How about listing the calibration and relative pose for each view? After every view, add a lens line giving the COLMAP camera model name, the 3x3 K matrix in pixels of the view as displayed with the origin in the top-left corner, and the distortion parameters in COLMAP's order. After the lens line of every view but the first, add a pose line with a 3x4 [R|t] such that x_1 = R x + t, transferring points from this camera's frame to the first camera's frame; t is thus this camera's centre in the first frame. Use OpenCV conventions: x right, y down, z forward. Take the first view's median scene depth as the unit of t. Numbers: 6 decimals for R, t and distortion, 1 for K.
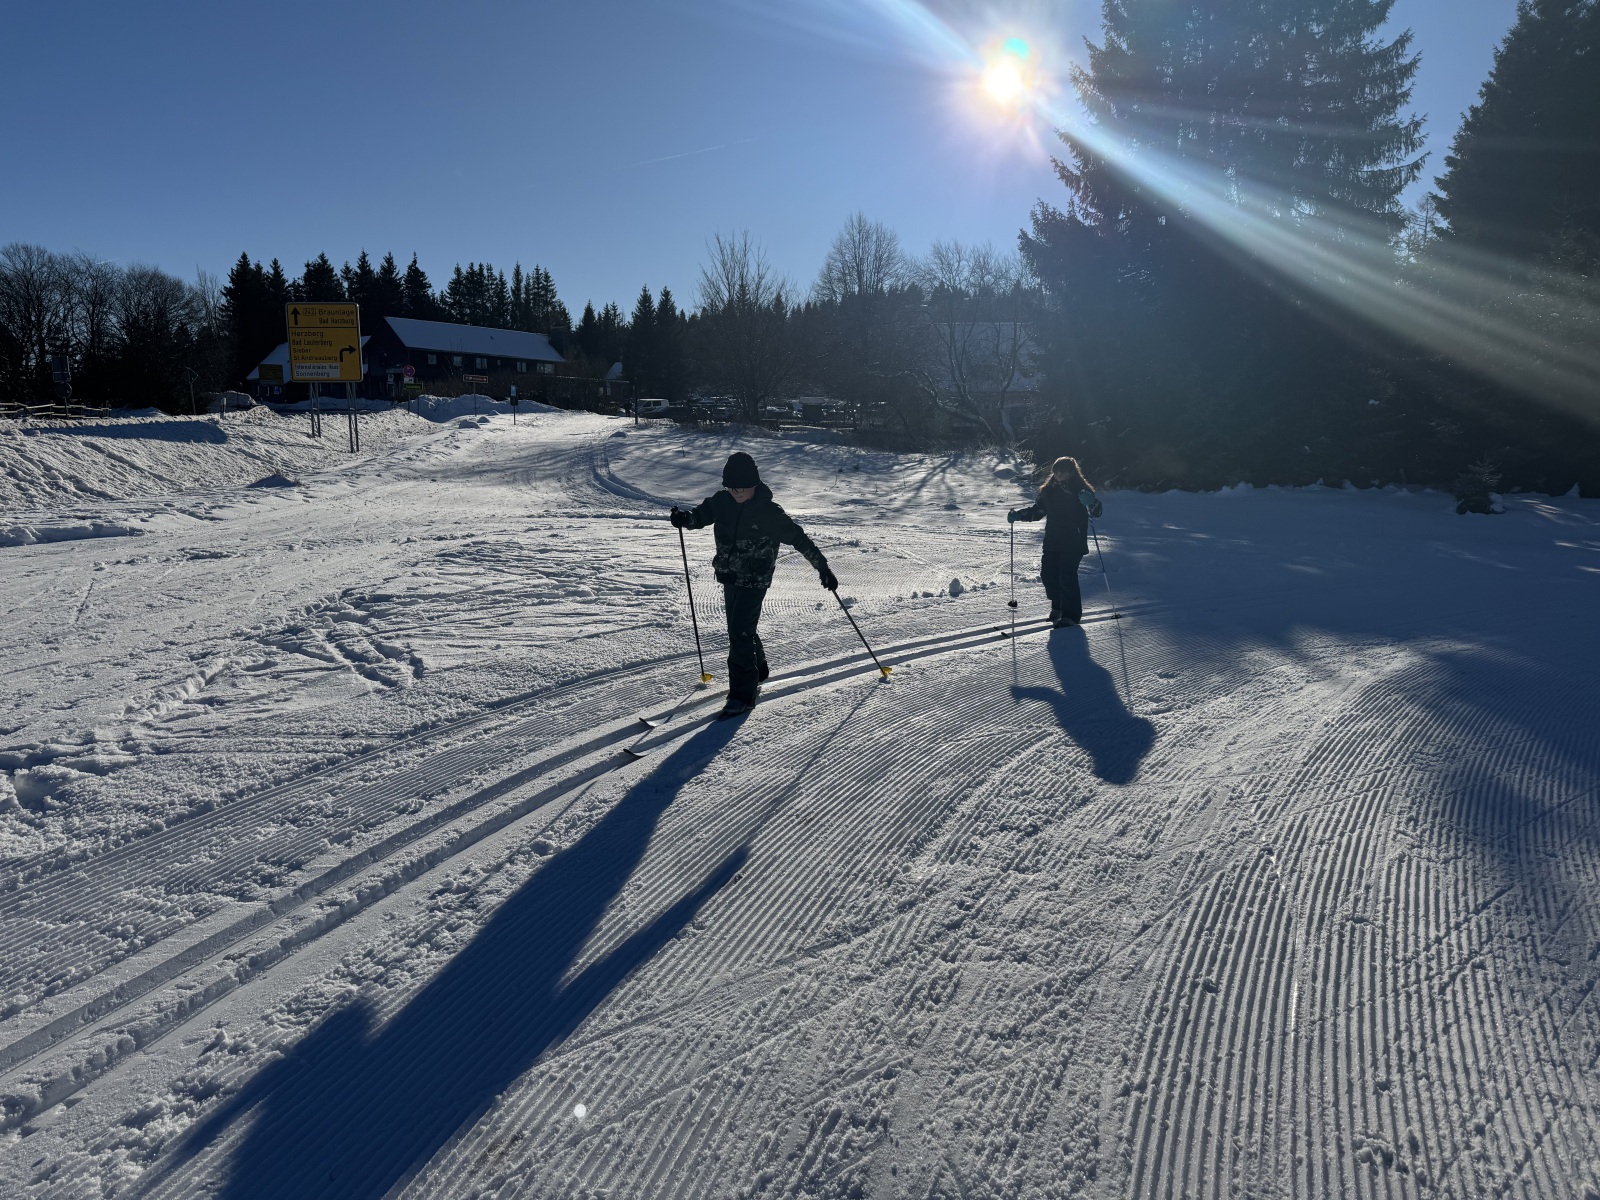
lens RADIAL K [[1112.2, 0, 793.5], [0, 1112.2, 600.3], [0, 0, 1]] dist [0.028392, -0.026682]
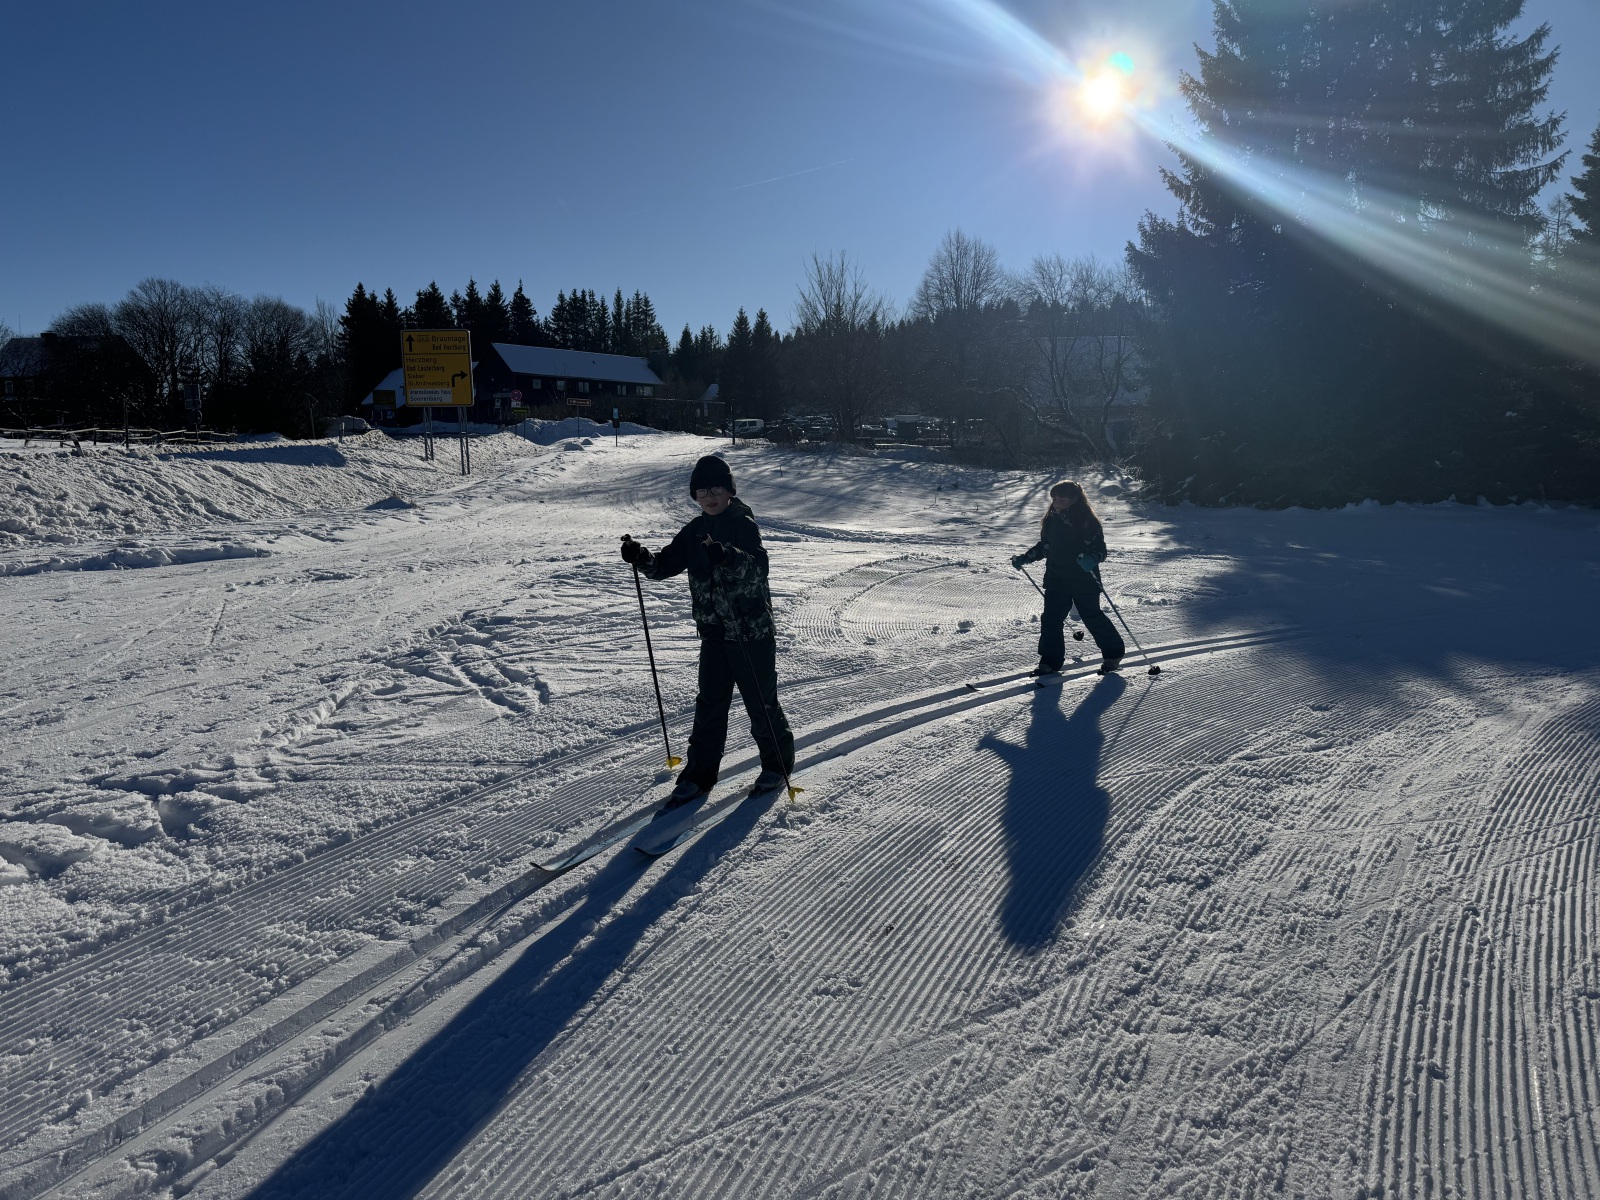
lens RADIAL K [[1109.4, 0, 792.3], [0, 1109.4, 597.6], [0, 0, 1]] dist [0.053497, -0.058282]
pose [[0.996475, 0.002665, -0.083844, -0.025464], [-0.004255, 0.999814, -0.018791, -0.005001], [0.083778, 0.019081, 0.996302, 0.024159]]
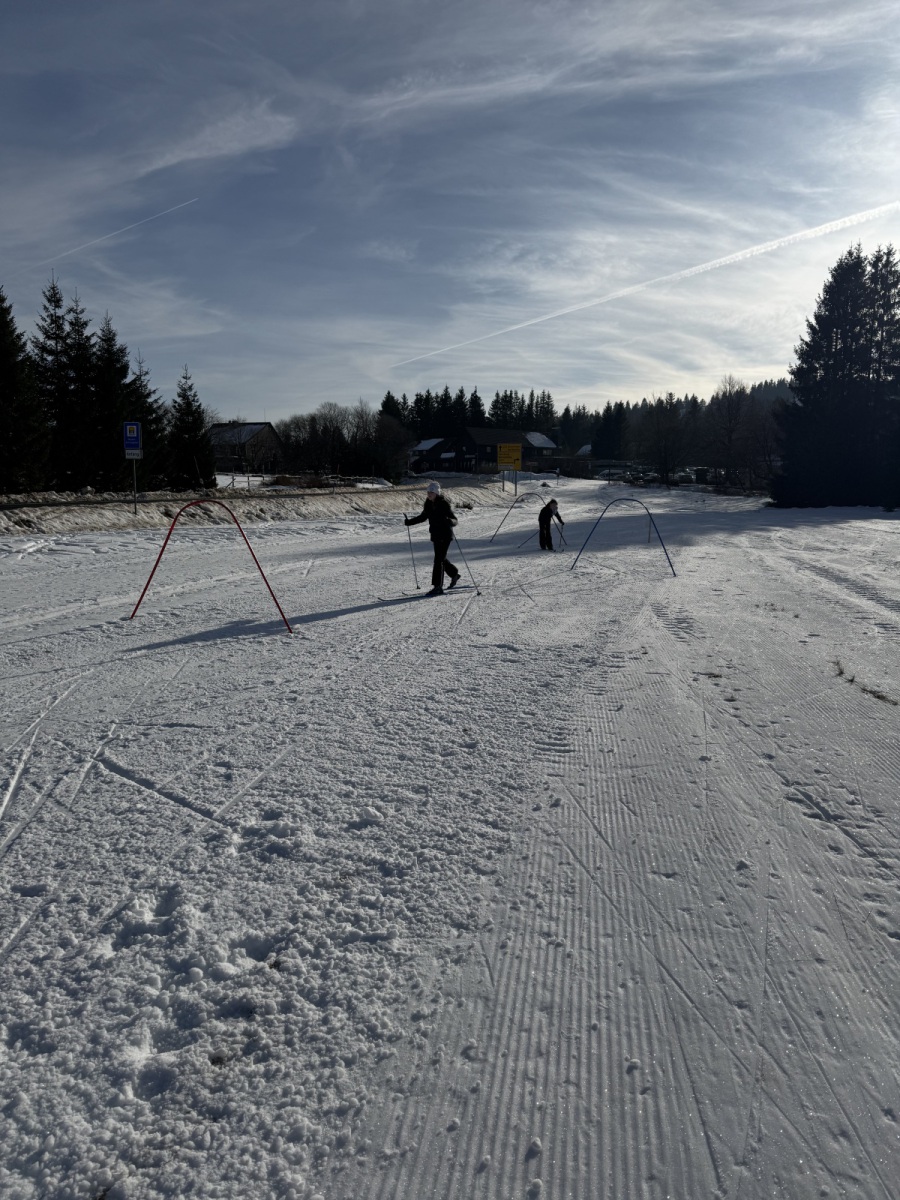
lens RADIAL K [[833.2, 0, 454.9], [0, 833.2, 603.6], [0, 0, 1]] dist [0.159818, -0.274344]
pose [[0.957098, 0.042326, -0.286658, 0.195103], [-0.047089, 0.998843, -0.009740, 0.417479], [0.285914, 0.022821, 0.957984, -2.571402]]
